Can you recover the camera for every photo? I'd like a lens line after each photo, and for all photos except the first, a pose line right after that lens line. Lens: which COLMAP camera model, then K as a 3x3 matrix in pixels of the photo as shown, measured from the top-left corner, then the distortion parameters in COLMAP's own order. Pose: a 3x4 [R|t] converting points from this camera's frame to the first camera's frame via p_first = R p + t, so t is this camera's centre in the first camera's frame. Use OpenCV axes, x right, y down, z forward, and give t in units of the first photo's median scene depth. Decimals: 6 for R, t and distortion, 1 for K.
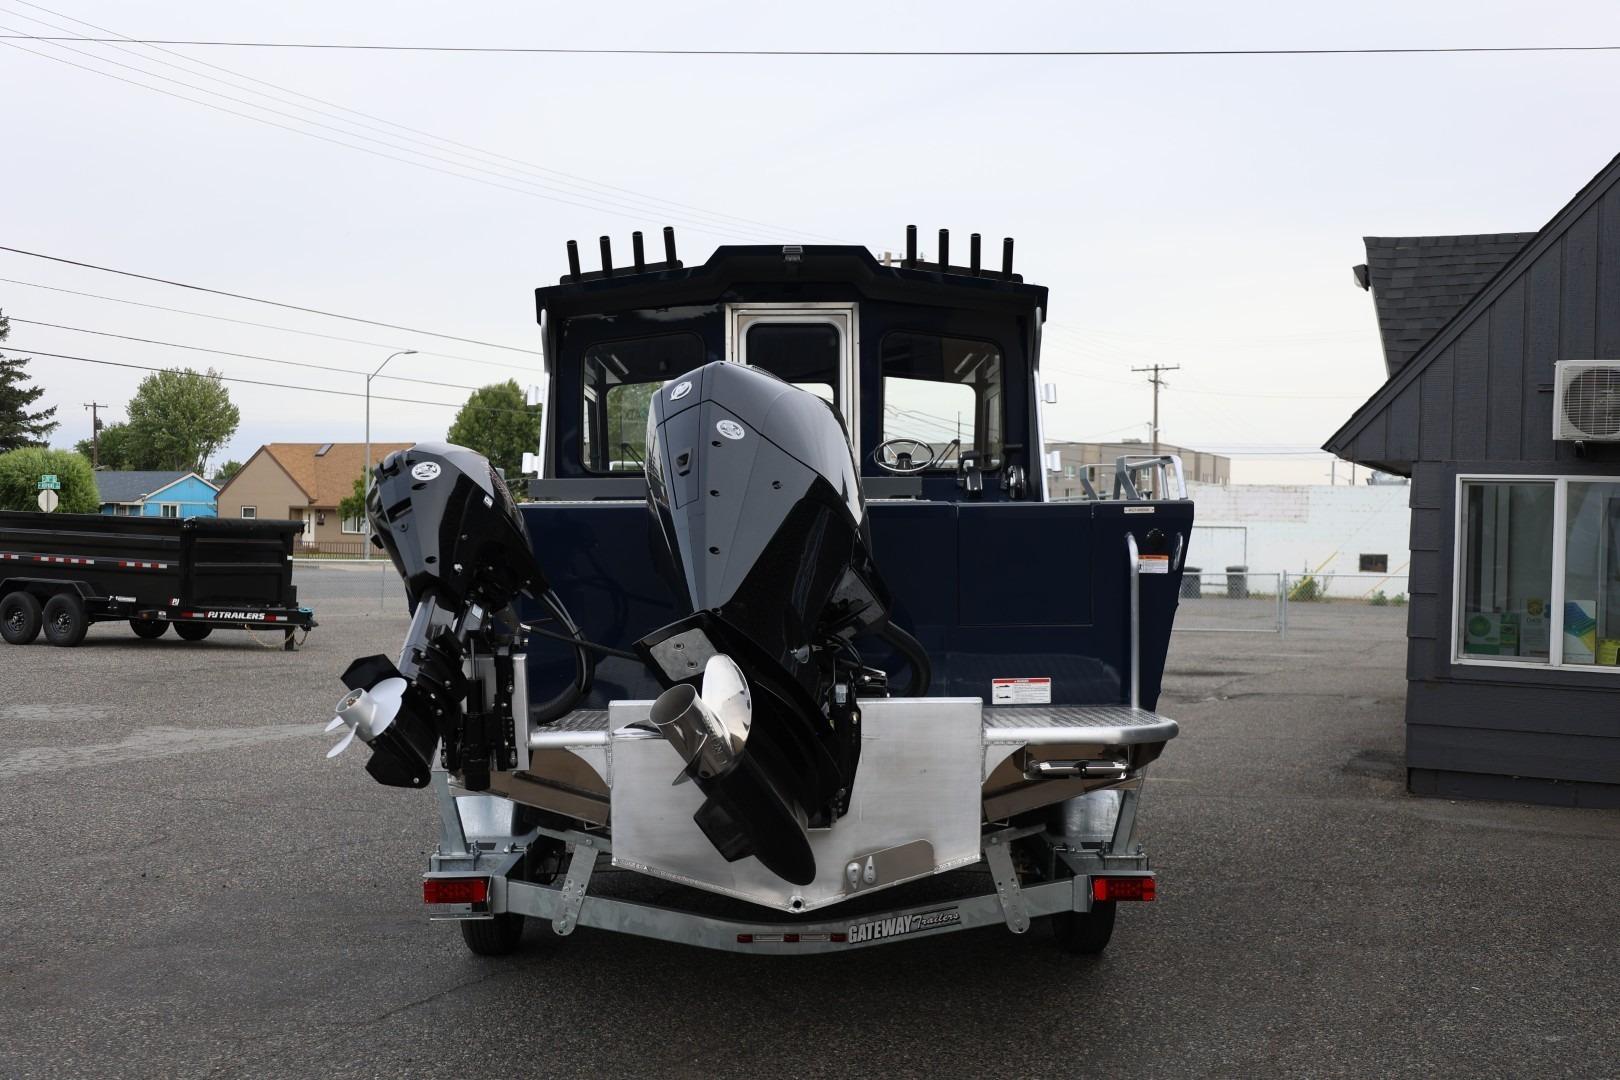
lens RADIAL K [[1750.0, 0, 816.2], [0, 1750.0, 536.4], [0, 0, 1]] dist [0.002476, -0.007684]
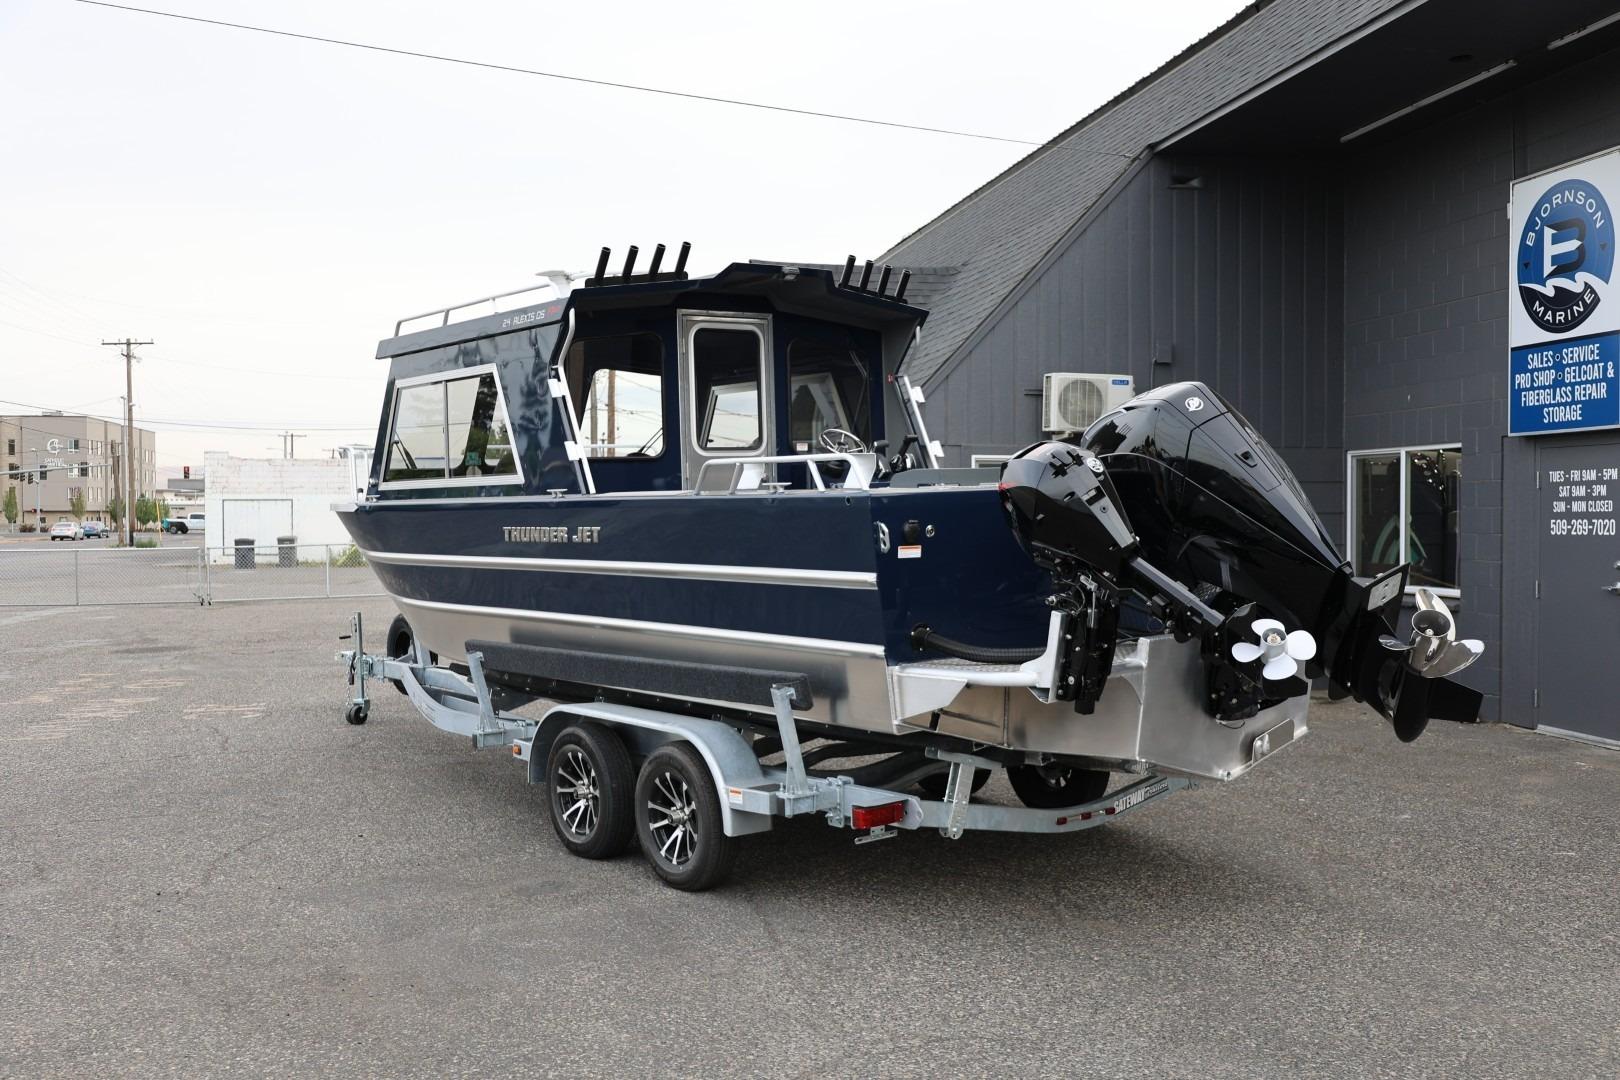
lens RADIAL K [[1645.2, 0, 809.4], [0, 1645.2, 536.9], [0, 0, 1]] dist [-0.000722, 0.006997]
pose [[0.816823, -0.026903, 0.576261, -0.626022], [0.013341, 0.999526, 0.027752, -0.013519], [-0.576734, -0.014980, 0.816795, 0.075029]]
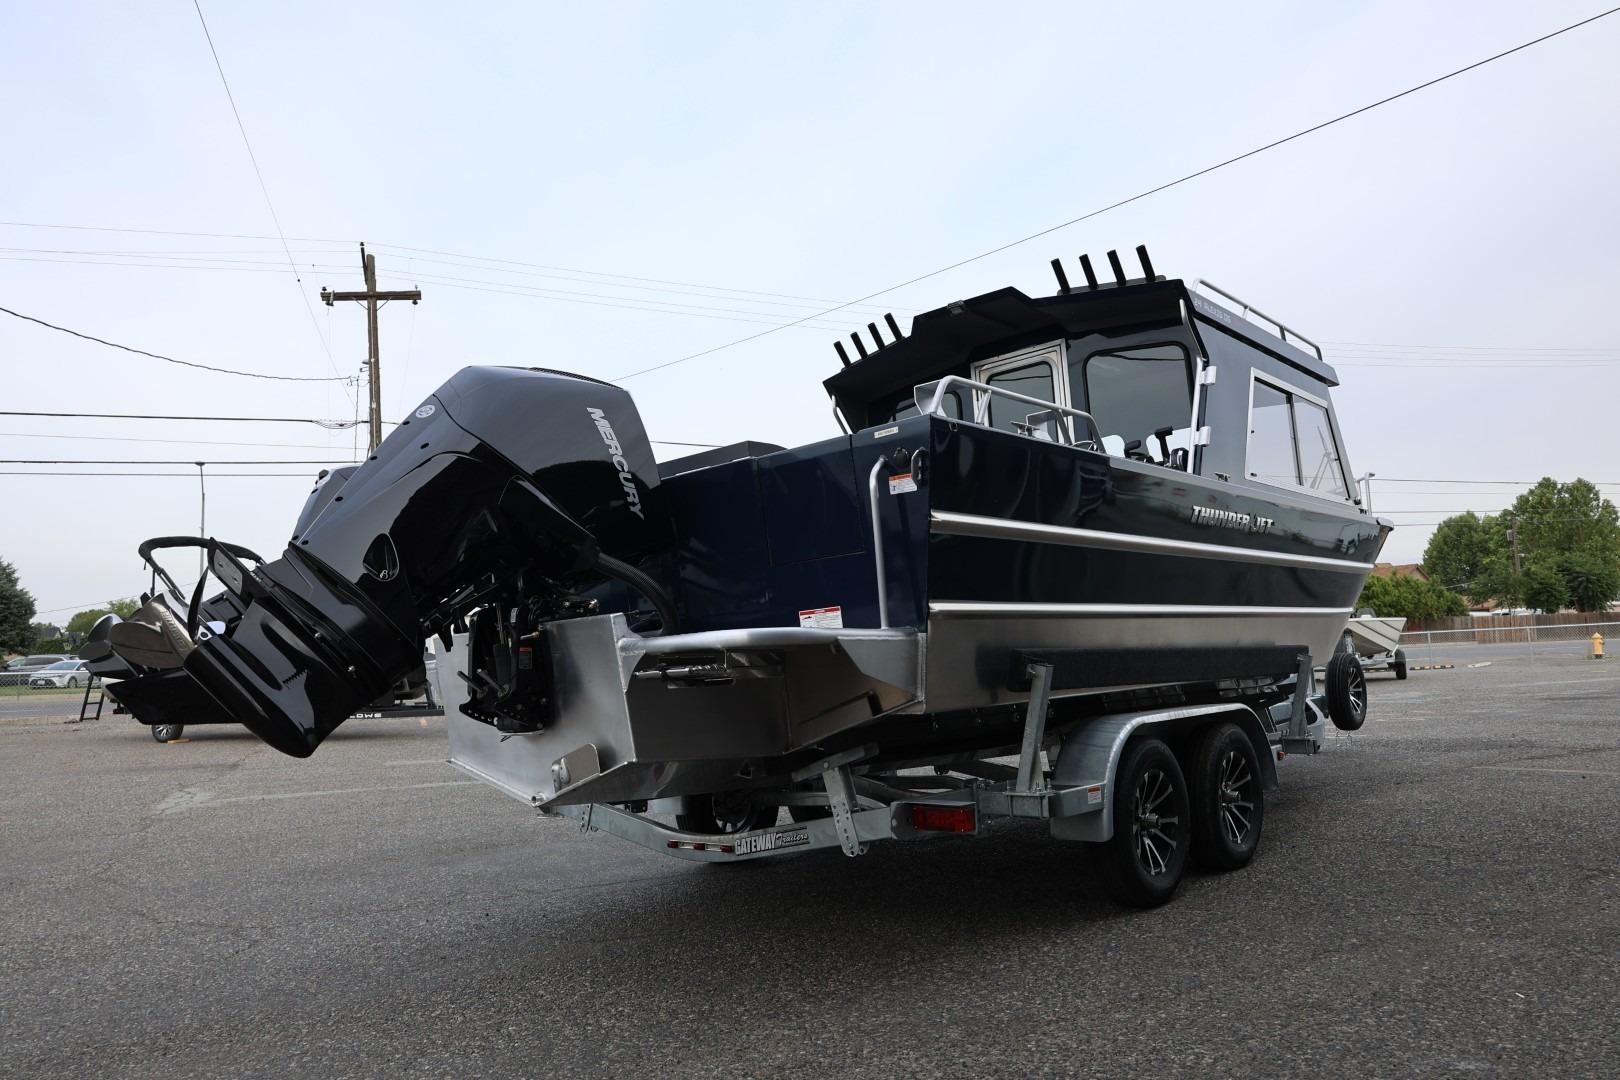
lens RADIAL K [[1119.2, 0, 810.0], [0, 1119.2, 540.0], [0, 0, 1]] dist [-0.002430, -0.004229]
pose [[0.736053, -0.119072, -0.666369, 0.399661], [0.055602, 0.991716, -0.115791, 0.082527], [0.674636, 0.048176, 0.736577, 0.345264]]
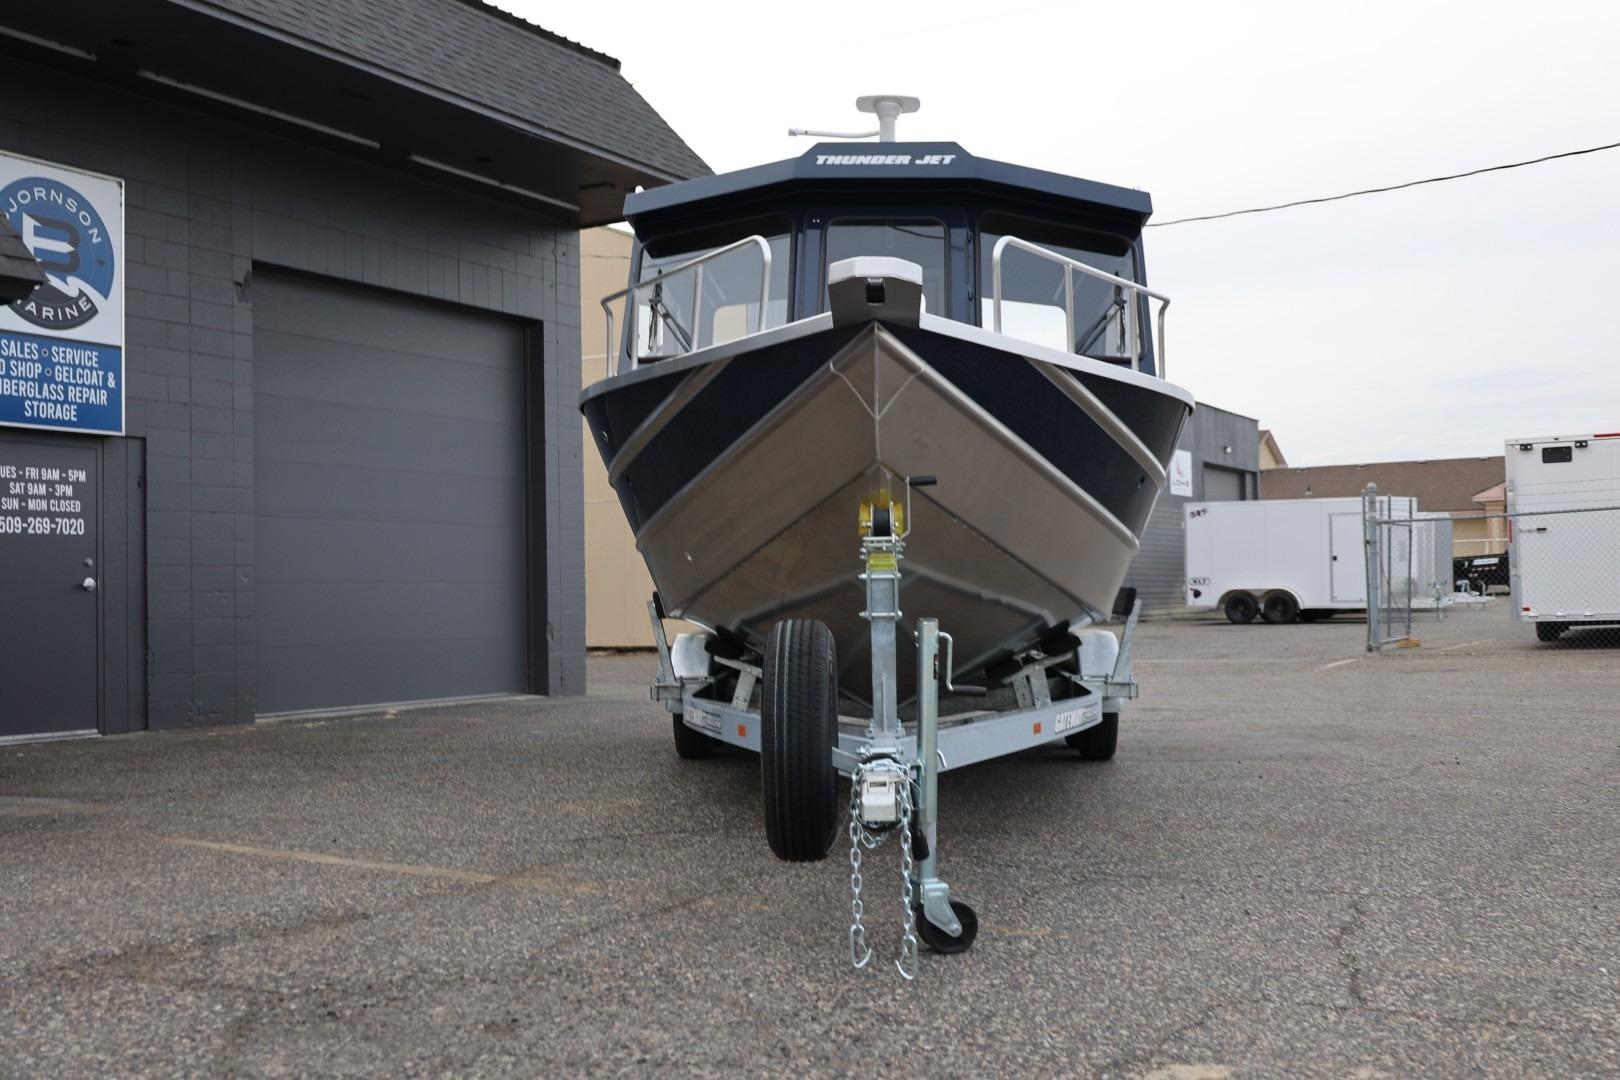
lens RADIAL K [[1720.8, 0, 814.5], [0, 1720.8, 538.5], [0, 0, 1]] dist [0.010016, -0.017553]
pose [[-0.996770, 0.005380, 0.080134, -0.055113], [0.002326, 0.999269, -0.038154, 0.093696], [-0.080281, -0.037845, -0.996054, 2.234179]]
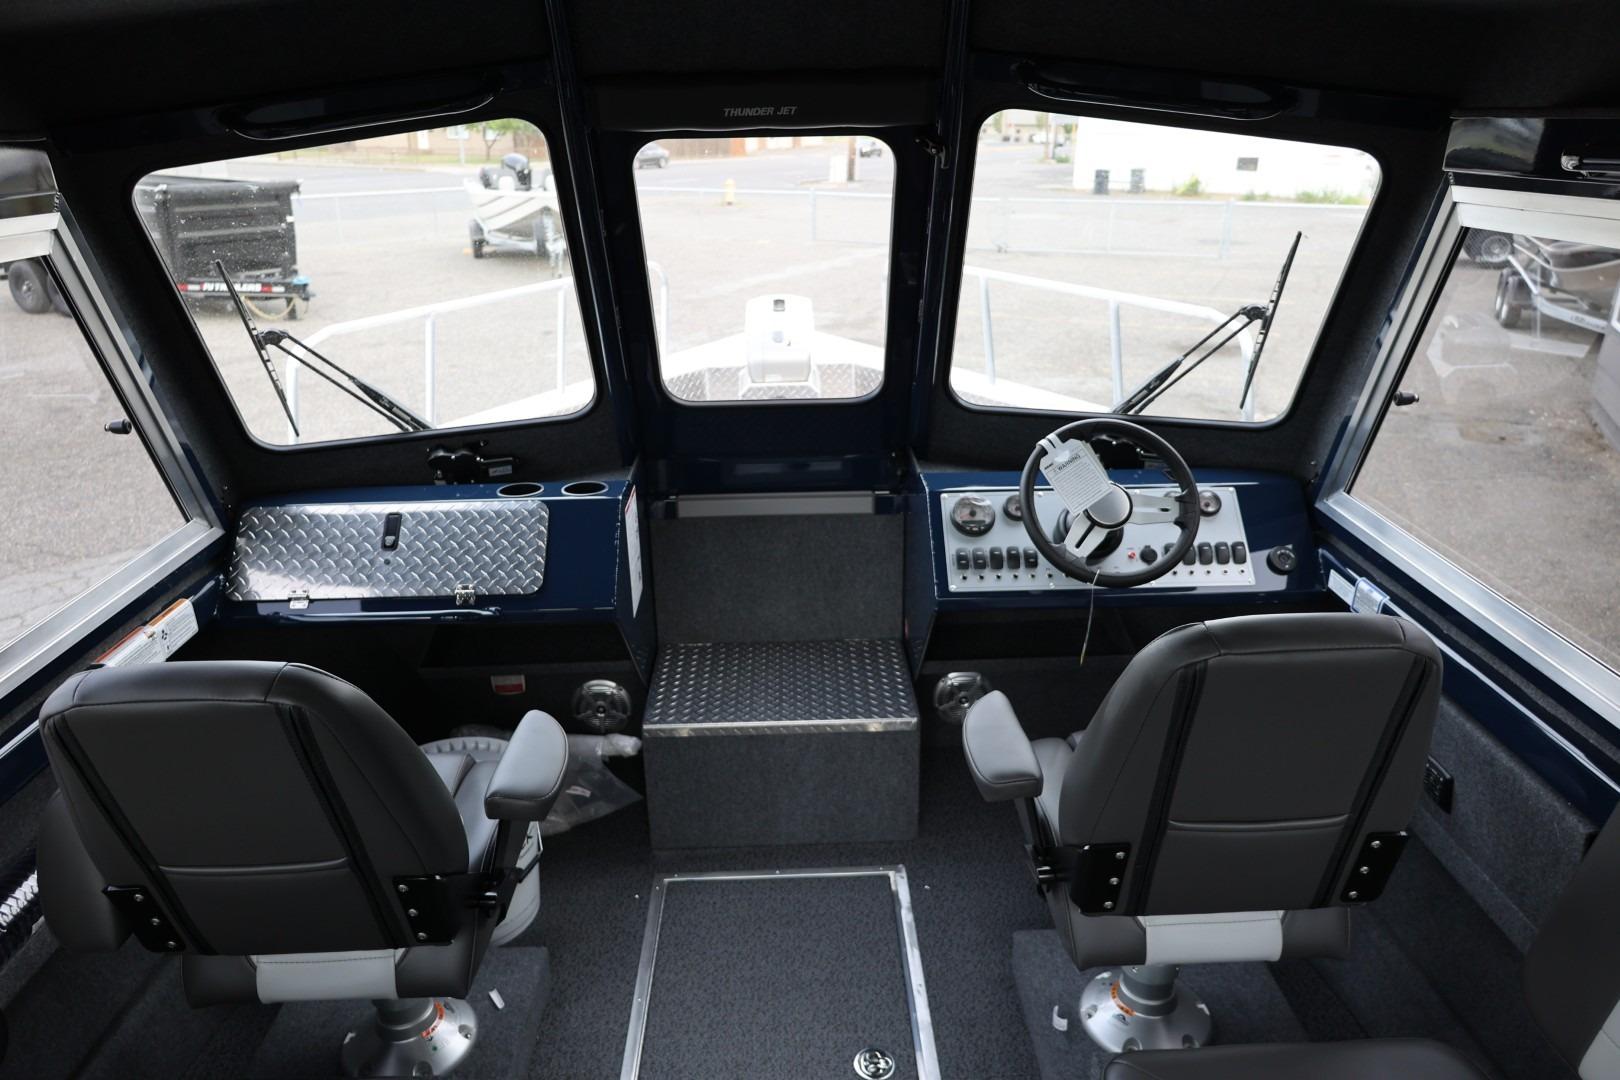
lens RADIAL K [[1113.3, 0, 814.3], [0, 1113.3, 541.3], [0, 0, 1]] dist [-0.005783, -0.002331]
pose [[0.999899, -0.013575, 0.004260, -0.008955], [0.011183, 0.934965, 0.354563, -0.118026], [-0.008796, -0.354480, 0.935022, 1.026906]]
